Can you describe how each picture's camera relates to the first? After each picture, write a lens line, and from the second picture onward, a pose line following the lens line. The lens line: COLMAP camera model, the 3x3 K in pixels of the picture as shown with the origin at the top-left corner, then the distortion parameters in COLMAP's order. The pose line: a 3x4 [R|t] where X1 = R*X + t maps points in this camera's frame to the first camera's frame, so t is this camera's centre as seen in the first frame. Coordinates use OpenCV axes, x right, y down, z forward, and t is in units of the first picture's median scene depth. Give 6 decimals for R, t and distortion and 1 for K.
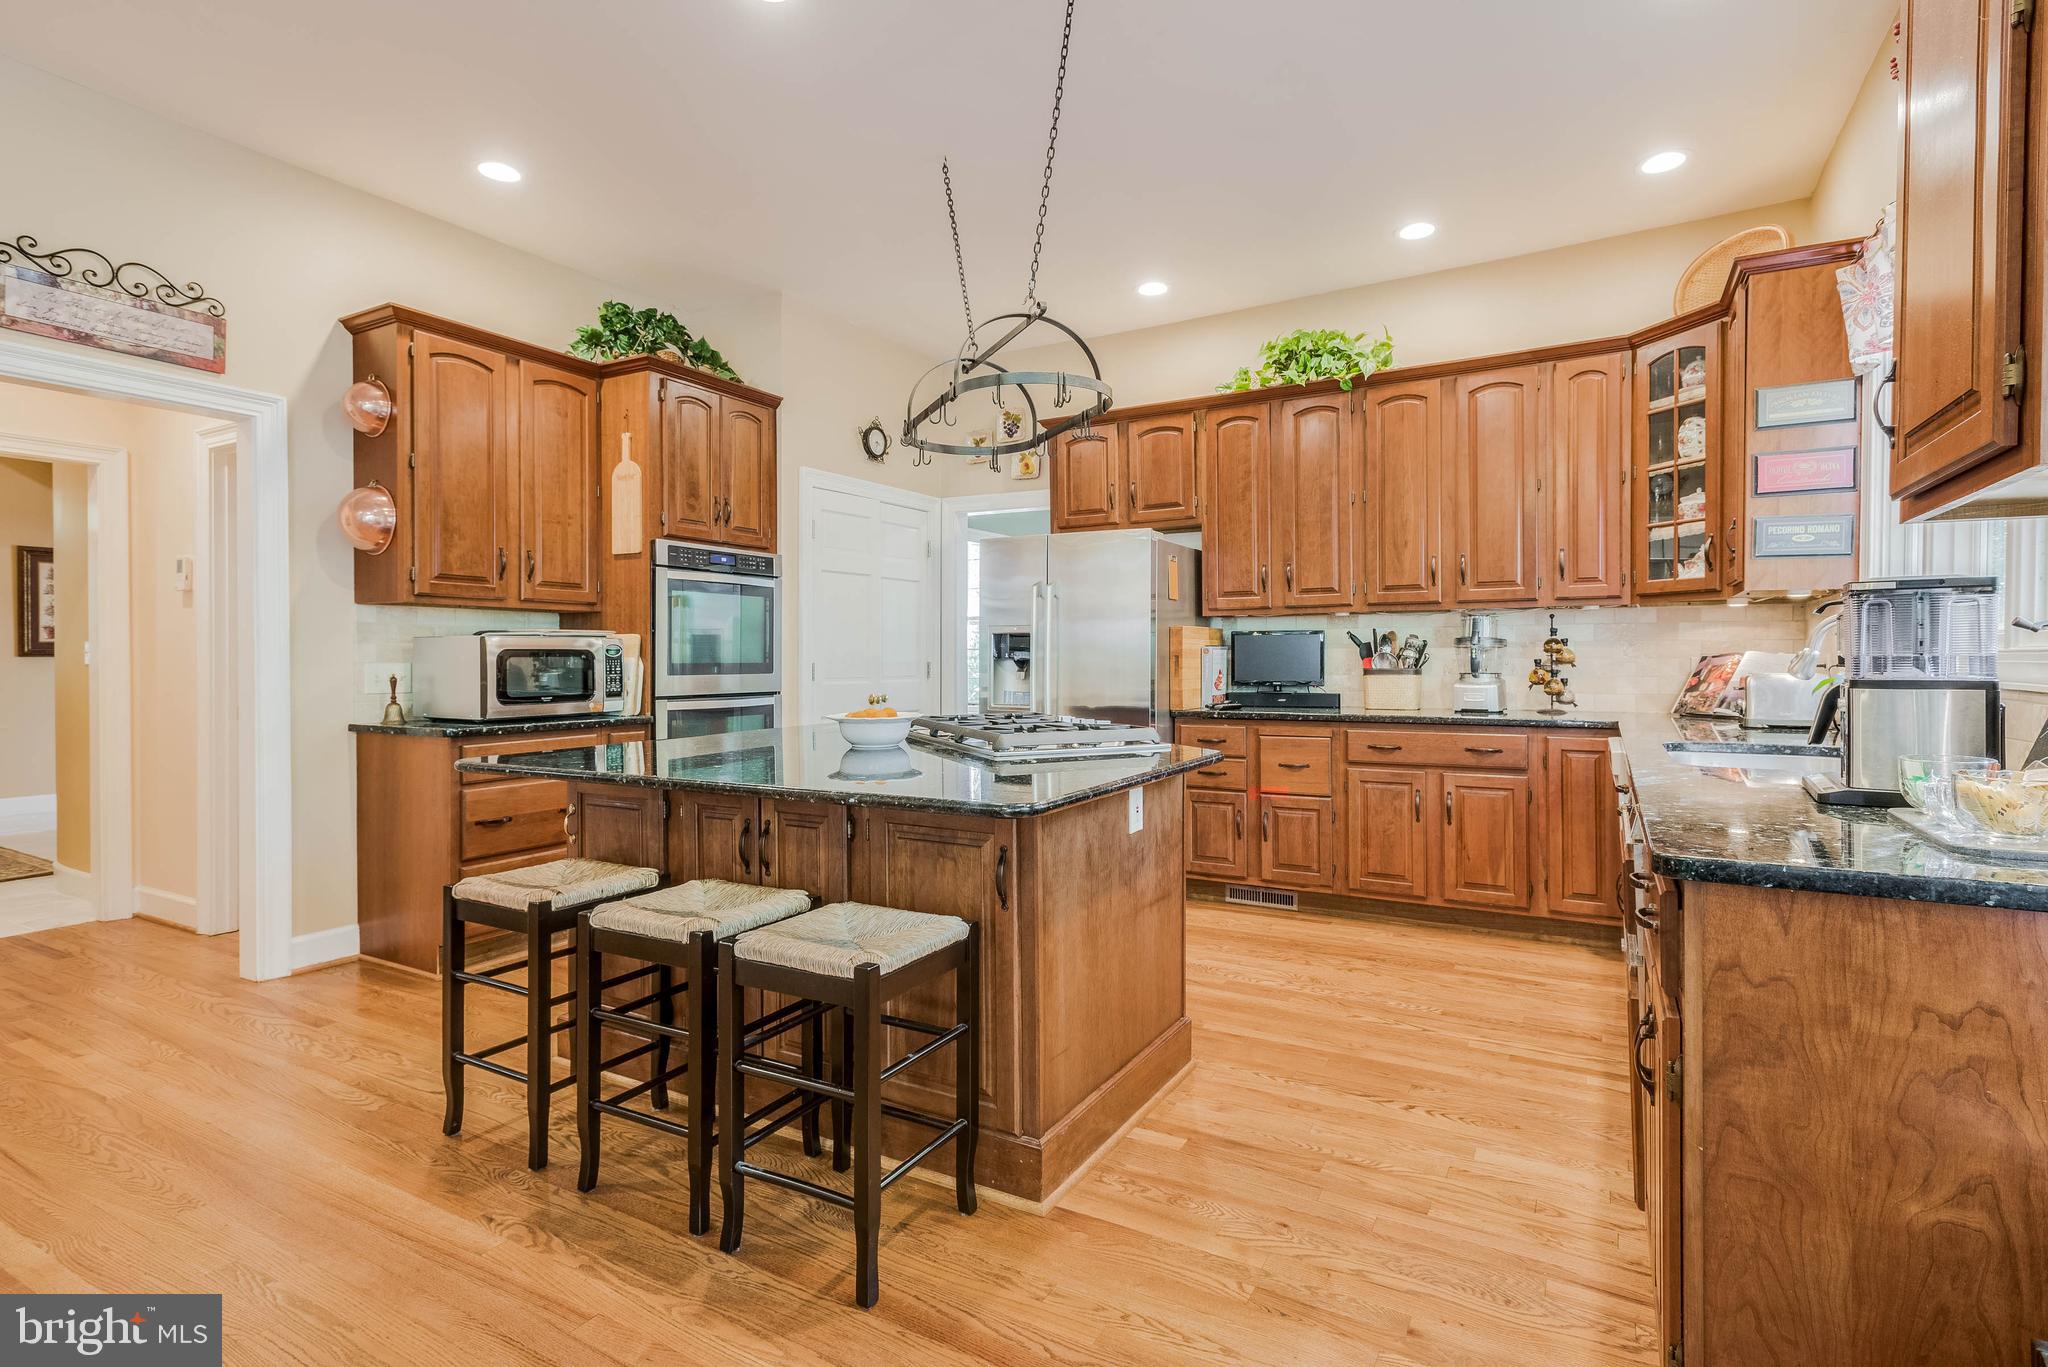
lens RADIAL K [[977.6, 0, 1018.3], [0, 977.6, 661.2], [0, 0, 1]] dist [0.012118, -0.001190]
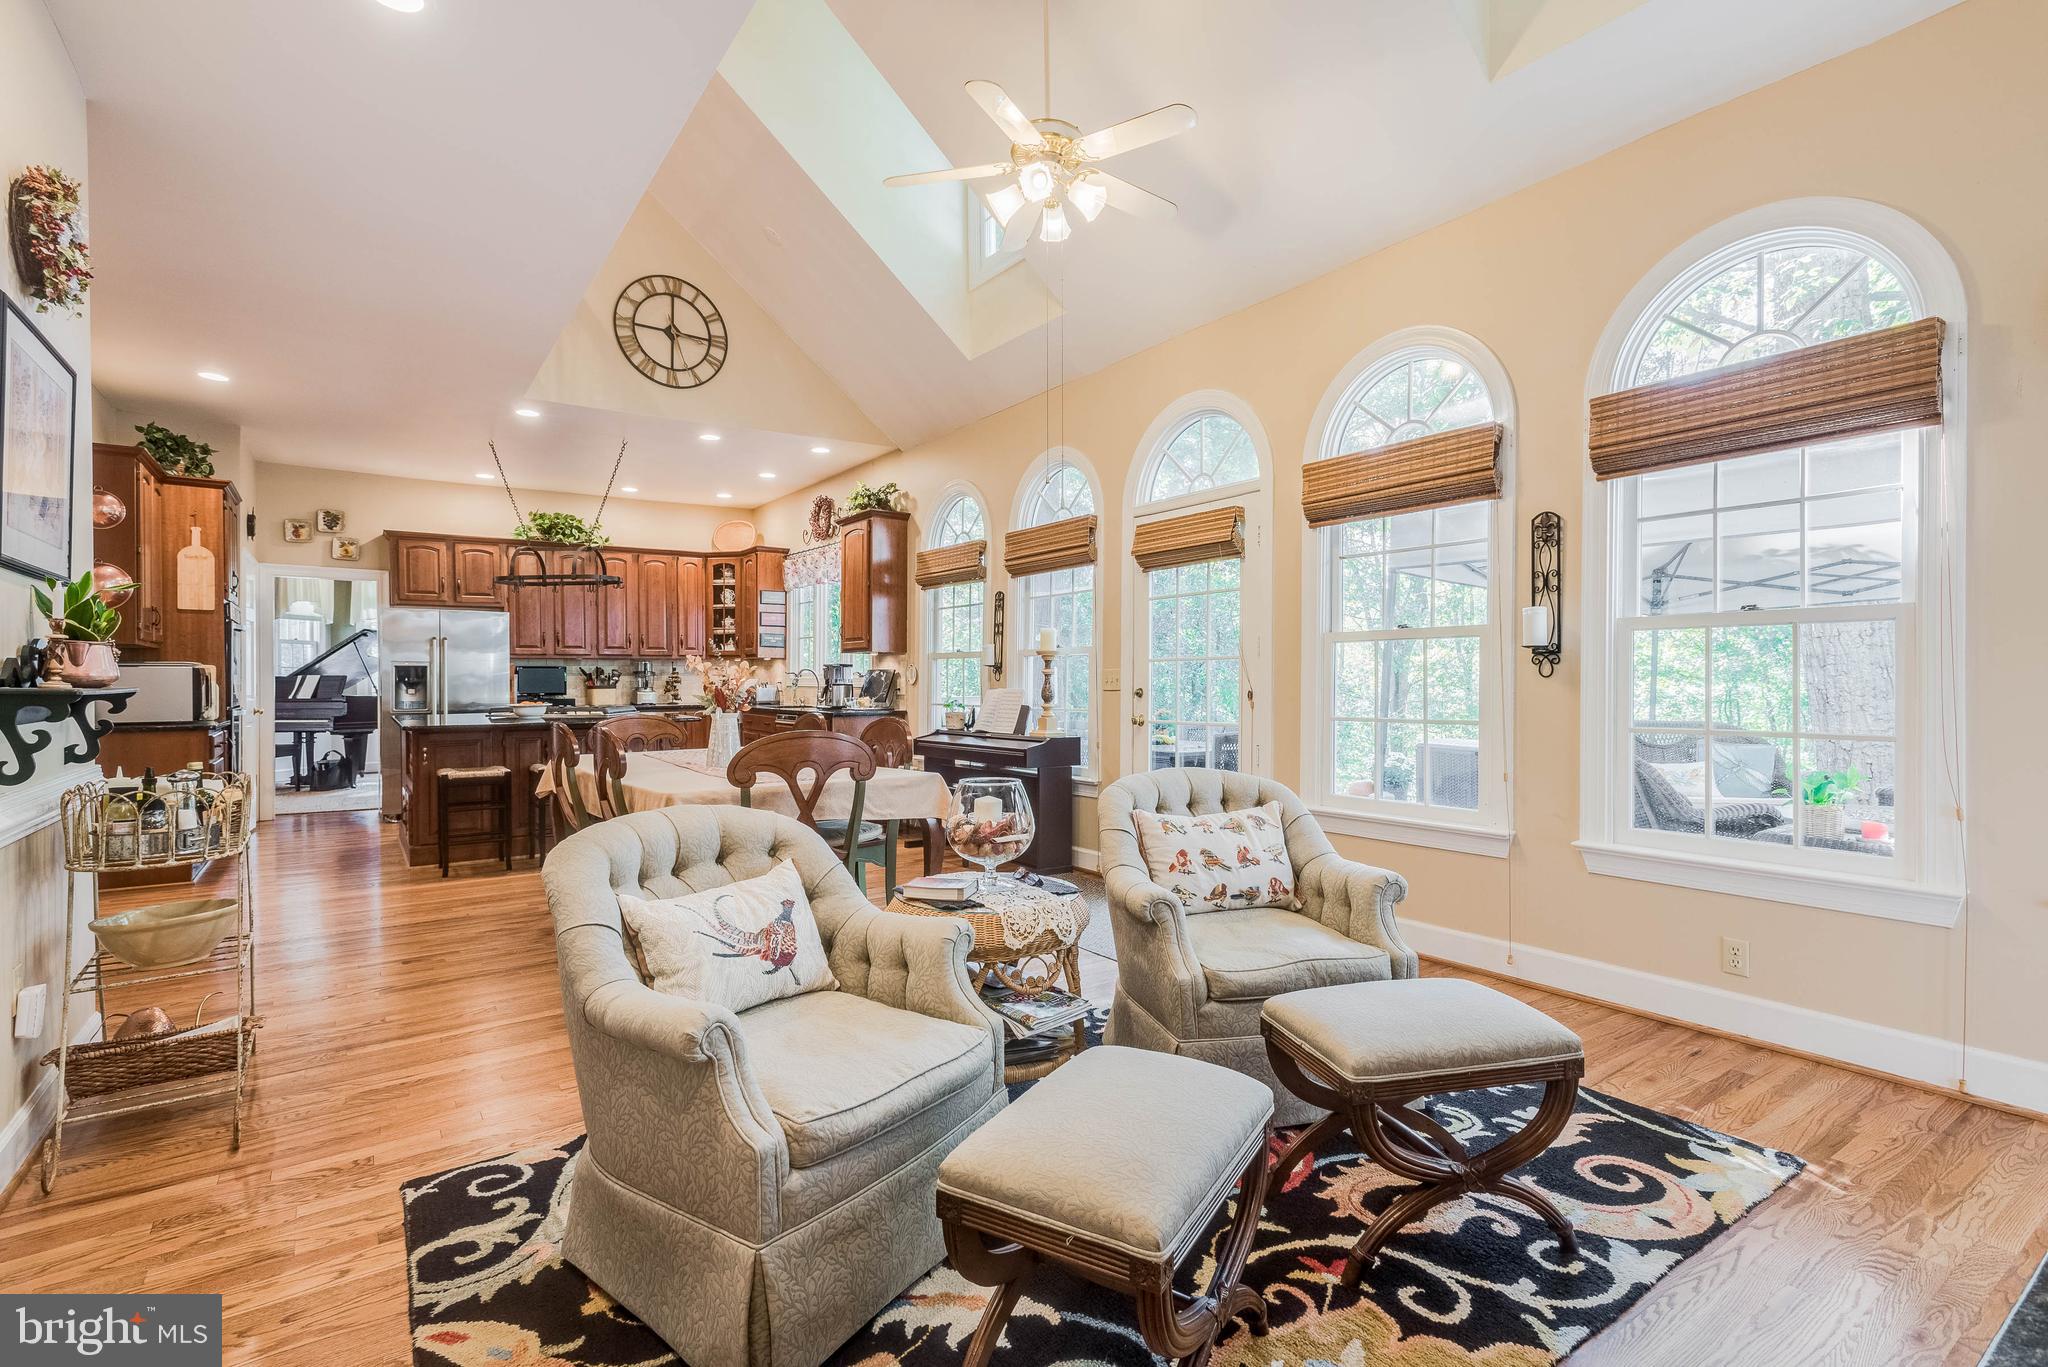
lens RADIAL K [[977.6, 0, 1023.8], [0, 977.6, 685.0], [0, 0, 1]] dist [0.012118, -0.001190]
pose [[0.427441, -0.003941, 0.904035, -1.187895], [0.004710, 0.999987, 0.002133, 0.005846], [-0.904031, 0.003346, 0.427454, -0.736789]]
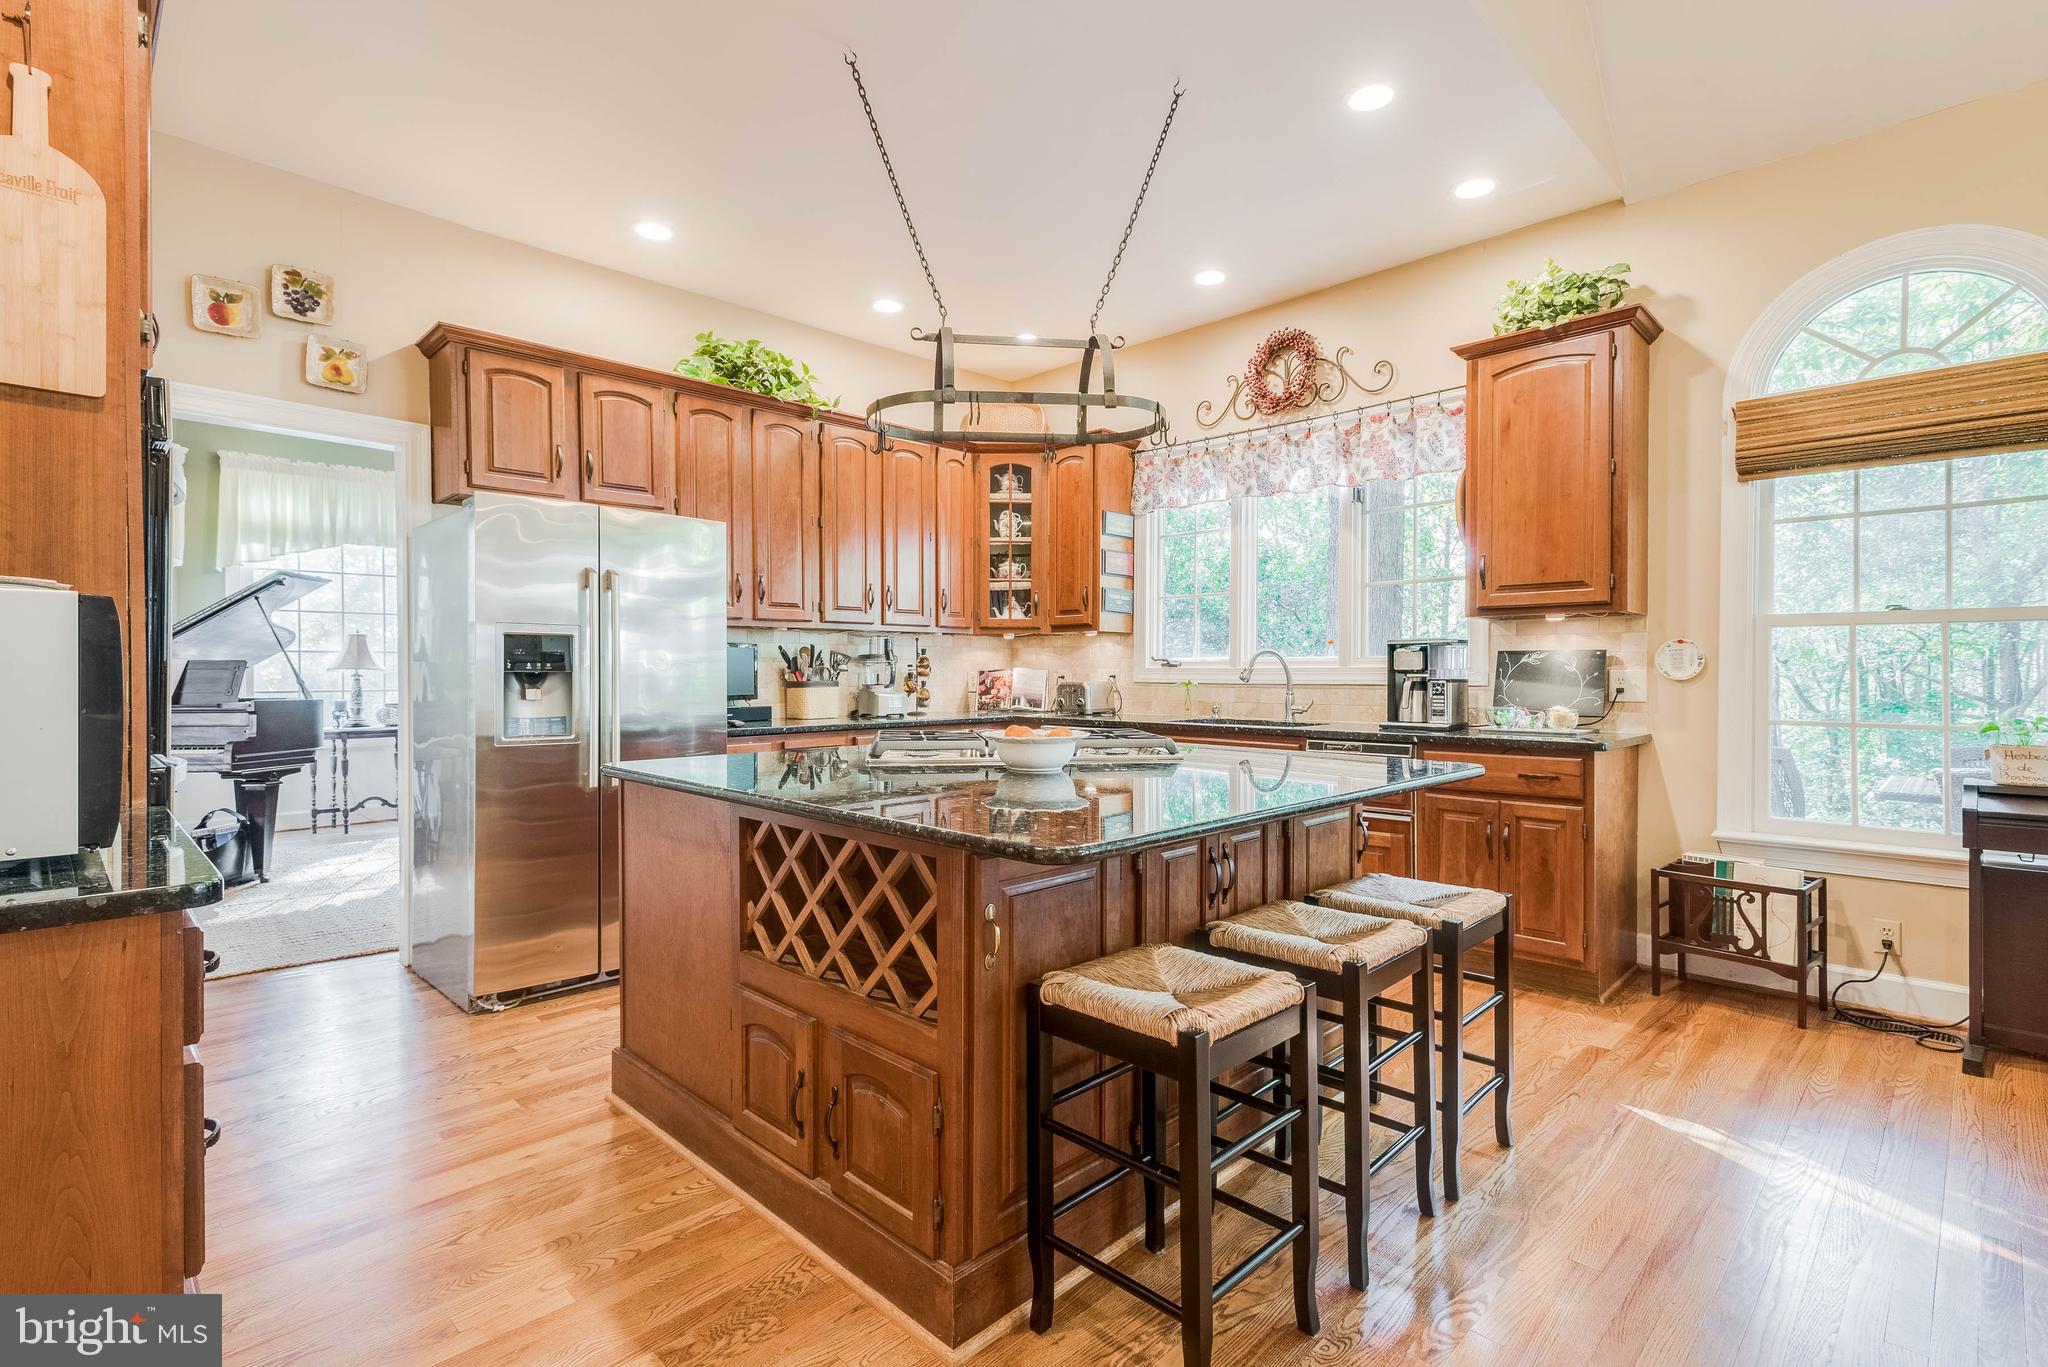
lens RADIAL K [[977.6, 0, 1013.0], [0, 977.6, 675.3], [0, 0, 1]] dist [0.012118, -0.001190]
pose [[0.267181, 0.001080, 0.963646, -0.657275], [0.002170, 0.999996, -0.001723, 0.003576], [-0.963644, 0.002551, 0.267178, 0.528179]]
